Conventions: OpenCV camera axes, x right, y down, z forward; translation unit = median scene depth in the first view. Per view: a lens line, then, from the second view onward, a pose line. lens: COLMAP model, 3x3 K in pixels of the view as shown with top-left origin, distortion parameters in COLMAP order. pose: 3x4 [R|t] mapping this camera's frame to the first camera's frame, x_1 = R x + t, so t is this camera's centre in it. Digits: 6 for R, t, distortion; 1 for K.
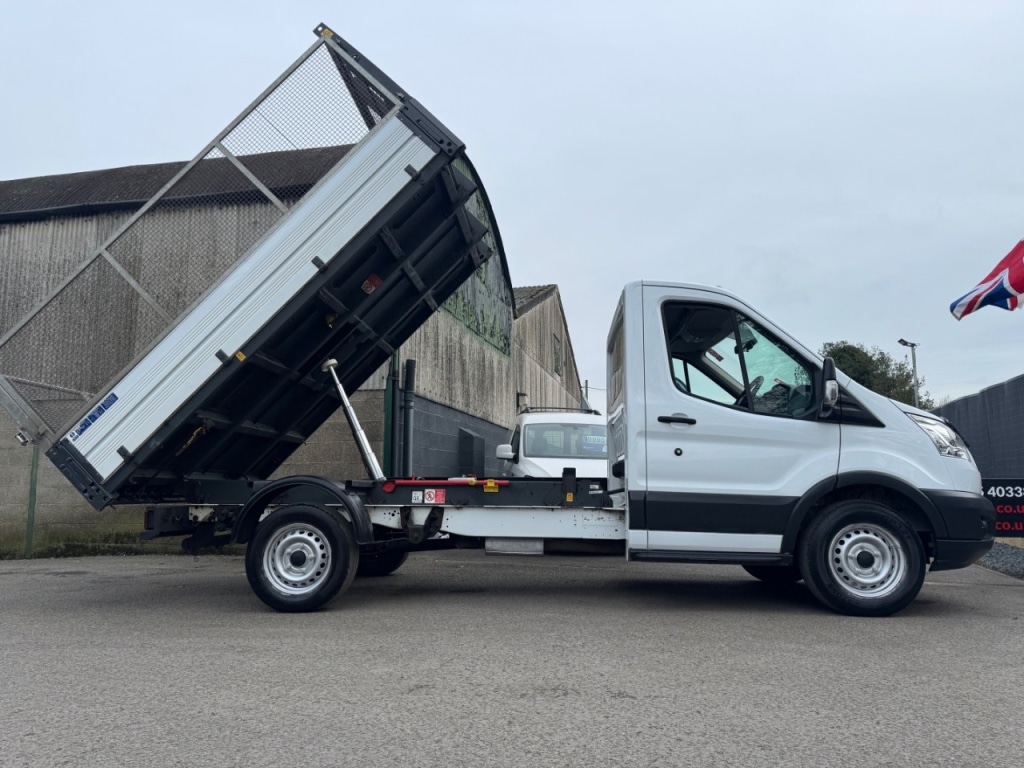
lens RADIAL K [[716.4, 0, 506.2], [0, 716.4, 385.8], [0, 0, 1]] dist [0.059159, -0.072743]
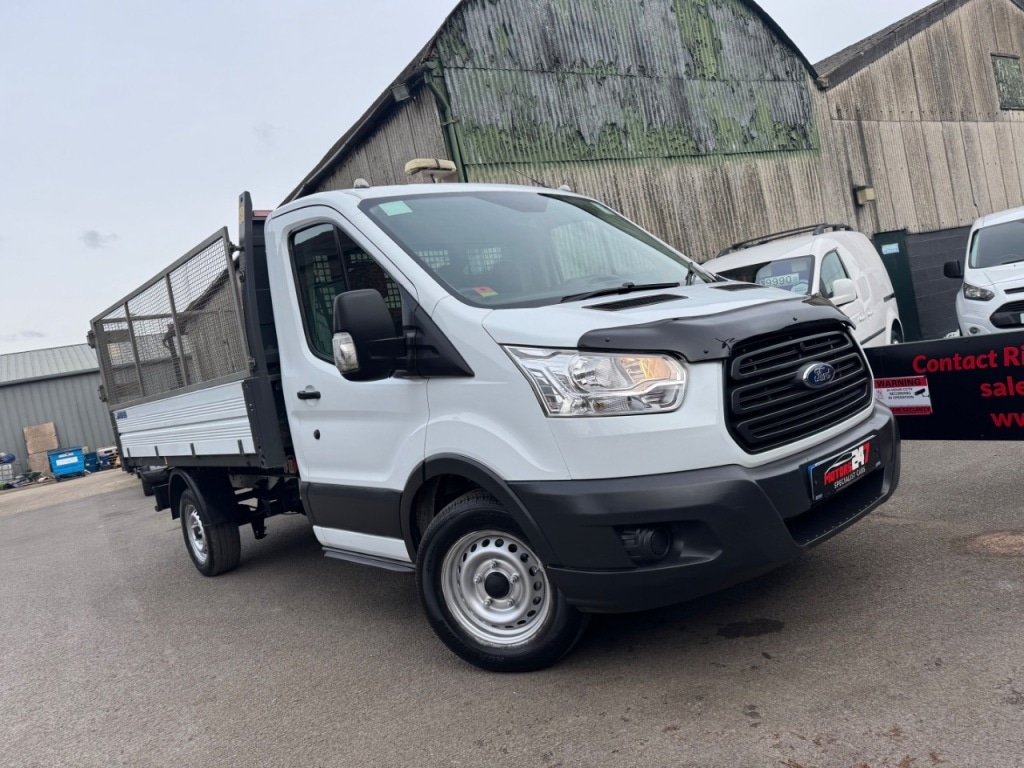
lens RADIAL K [[716.4, 0, 513.9], [0, 716.4, 391.4], [0, 0, 1]] dist [0.051807, -0.058844]
pose [[0.692992, -0.097759, -0.714286, 0.917827], [0.285952, 0.946769, 0.147850, -0.006244], [0.661811, -0.306710, 0.684058, 0.595947]]
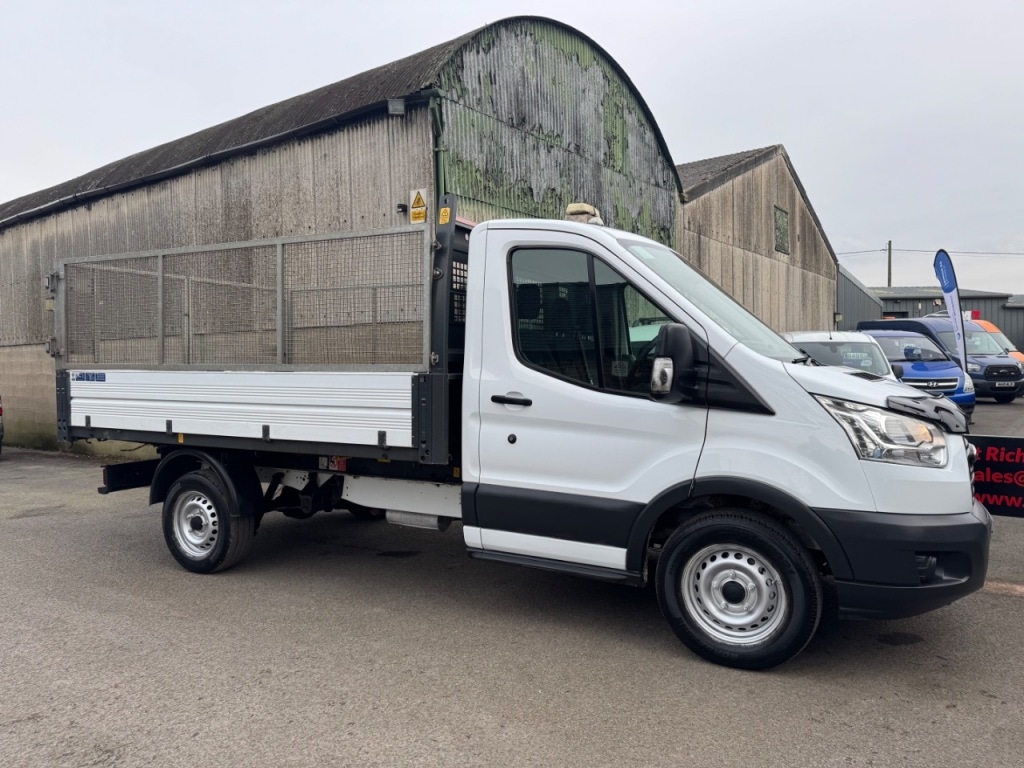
lens RADIAL K [[716.4, 0, 508.5], [0, 716.4, 378.3], [0, 0, 1]] dist [0.051807, -0.058844]
pose [[0.913926, -0.003103, -0.405869, 0.546459], [0.070193, 0.986112, 0.150521, -0.094885], [0.399765, -0.166055, 0.901451, 0.262684]]
